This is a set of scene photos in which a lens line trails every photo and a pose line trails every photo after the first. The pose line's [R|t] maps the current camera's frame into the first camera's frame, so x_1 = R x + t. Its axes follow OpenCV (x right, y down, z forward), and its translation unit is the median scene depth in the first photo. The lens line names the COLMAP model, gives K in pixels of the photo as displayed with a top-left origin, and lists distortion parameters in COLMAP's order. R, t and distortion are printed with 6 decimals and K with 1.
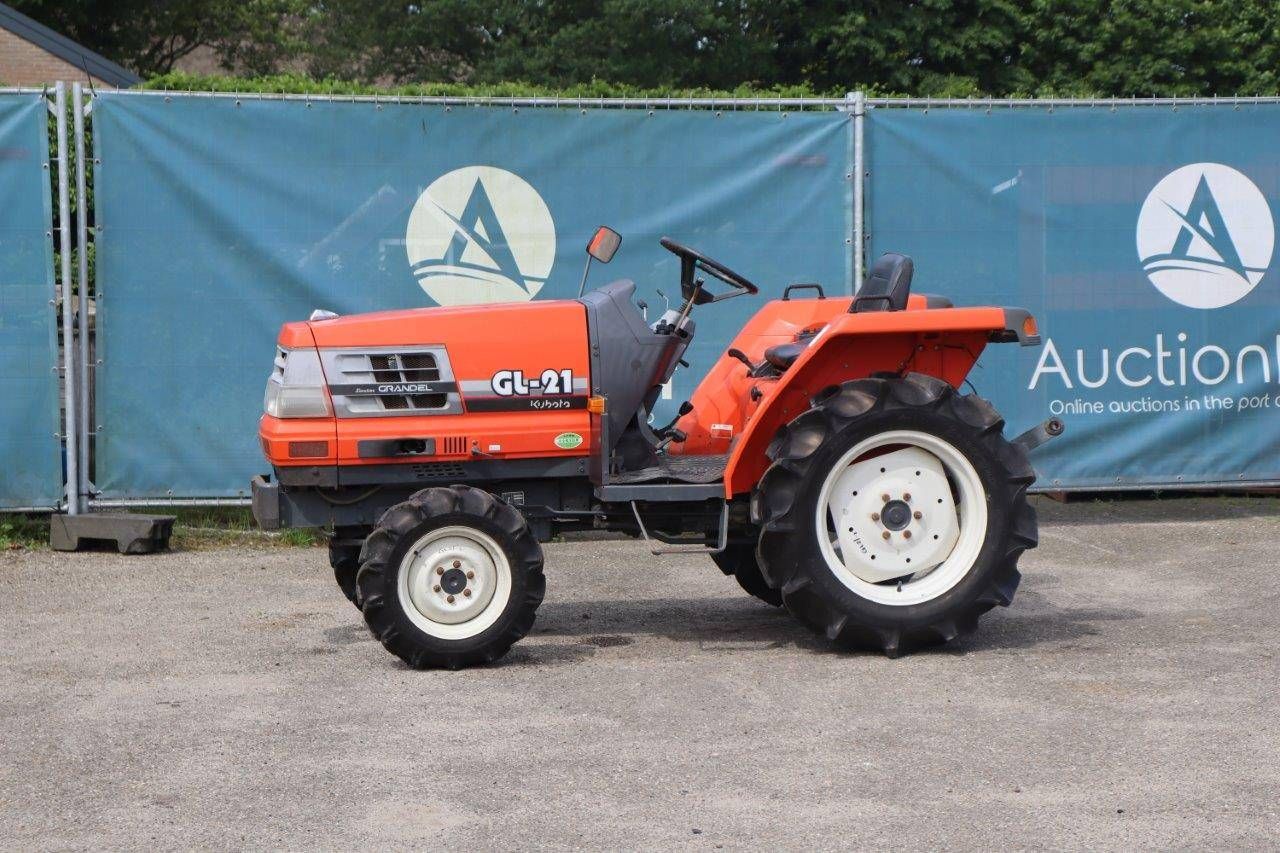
lens RADIAL K [[3045.8, 0, 640.0], [0, 3045.8, 426.5], [0, 0, 1]] dist [0.351273, 0.565331]
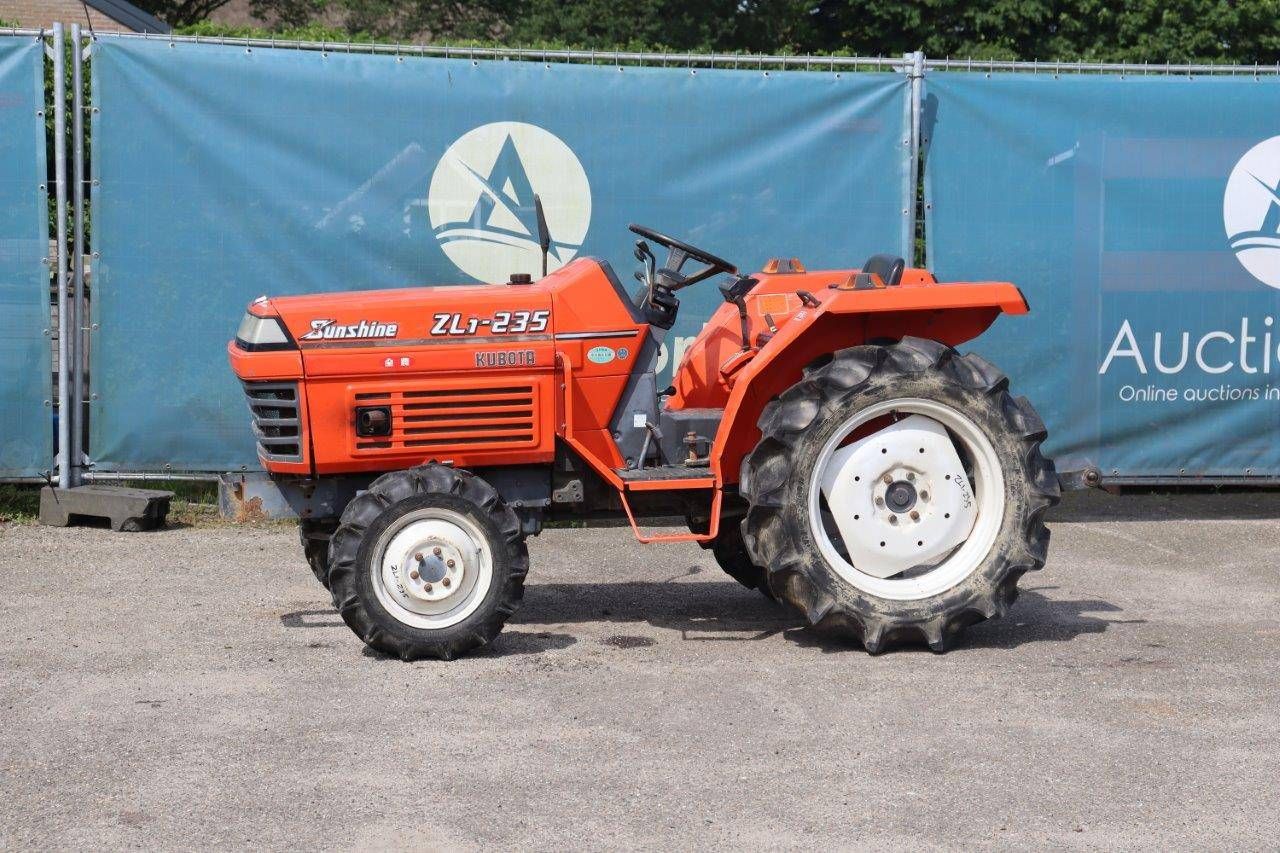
lens RADIAL K [[3041.9, 0, 641.5], [0, 3041.9, 450.2], [0, 0, 1]] dist [0.377478, 0.281245]
pose [[0.999707, 0.022266, -0.009497, 0.000586], [-0.022077, 0.999564, 0.019630, -0.004828], [0.009930, -0.019415, 0.999762, 0.062691]]
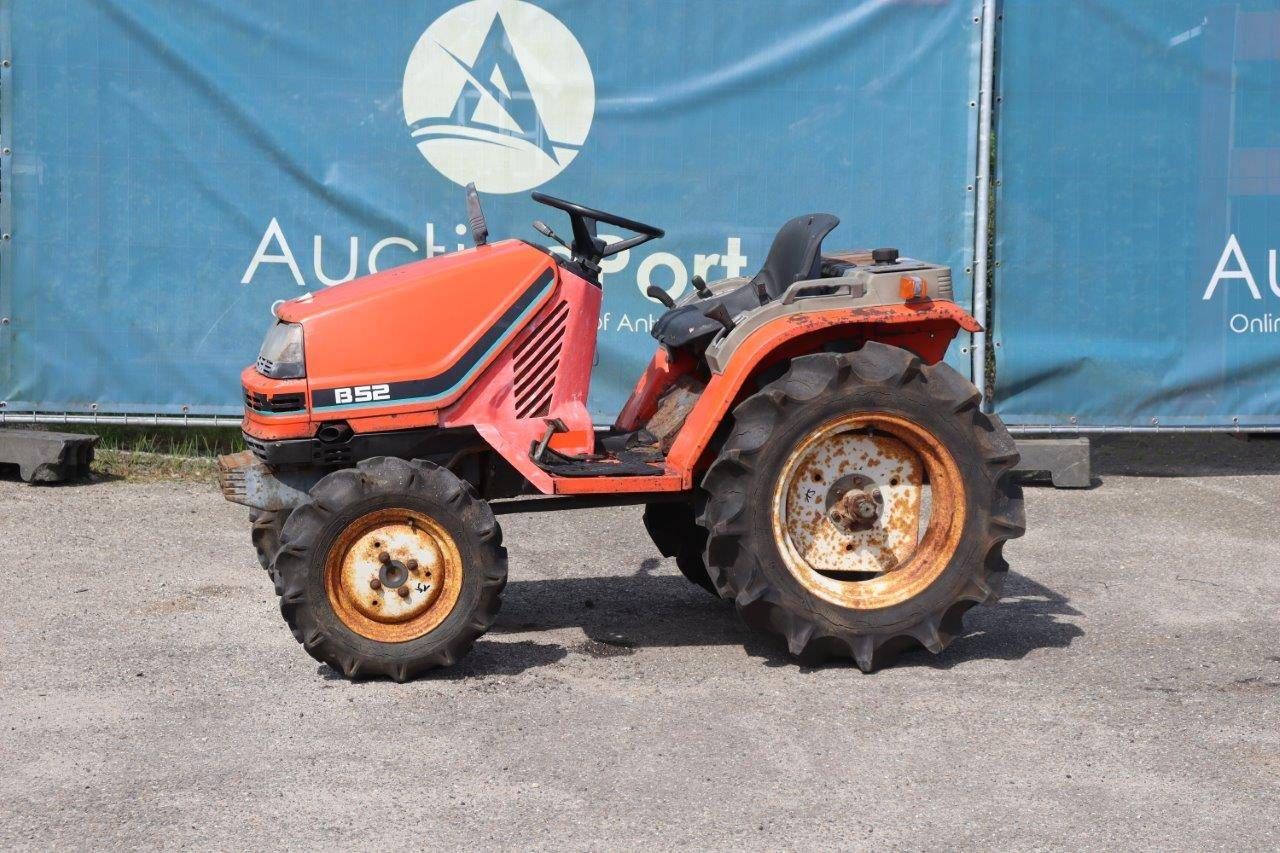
lens RADIAL K [[3047.0, 0, 641.0], [0, 3047.0, 400.2], [0, 0, 1]] dist [0.396262, 0.249967]
pose [[0.998142, 0.027367, -0.054434, 0.029366], [-0.025268, 0.998924, 0.038877, -0.014355], [0.055439, -0.037430, 0.997760, 0.221413]]
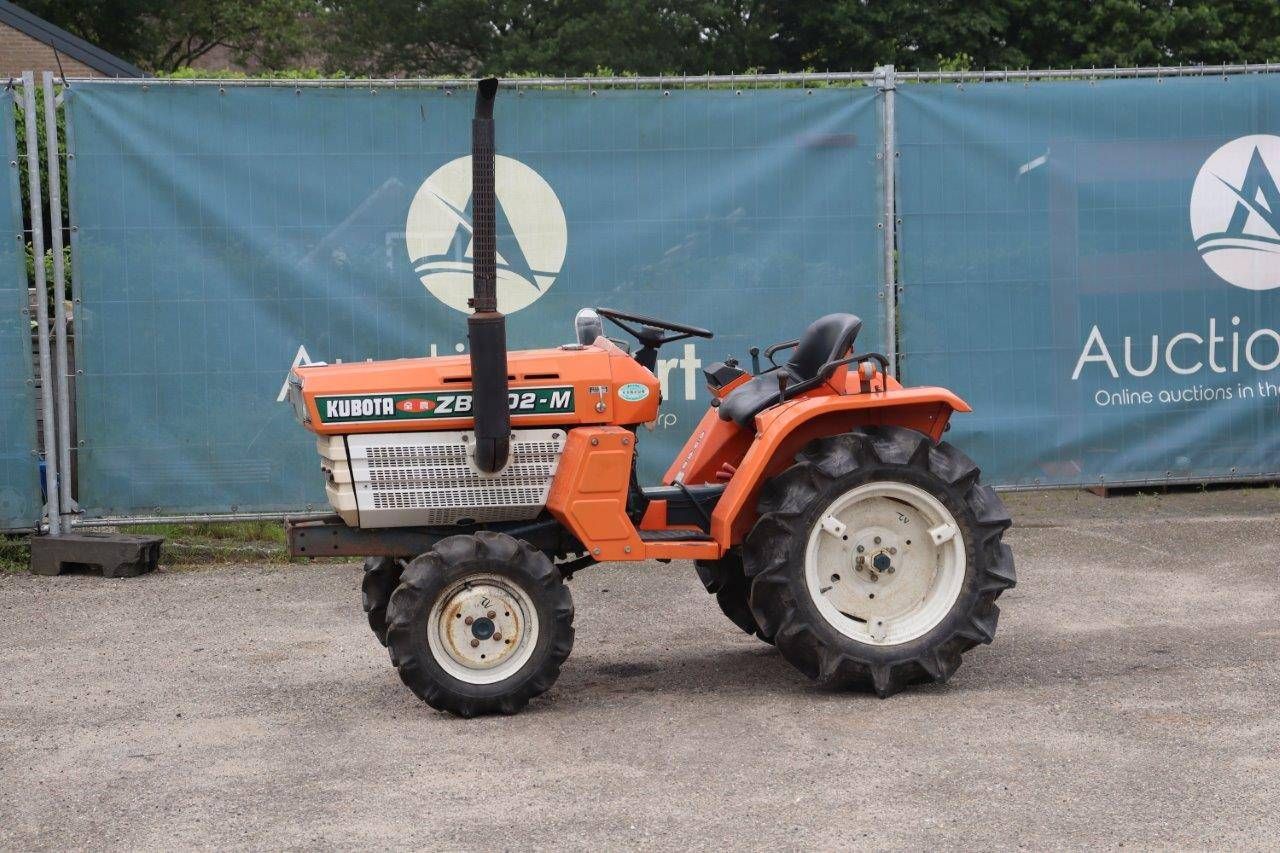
lens RADIAL K [[2919.2, 0, 639.9], [0, 2919.2, 452.9], [0, 0, 1]] dist [0.353387, 0.286540]
pose [[0.999794, -0.019859, -0.004269, -0.001798], [0.019925, 0.999675, 0.015933, -0.007059], [0.003951, -0.016015, 0.999864, 0.101023]]
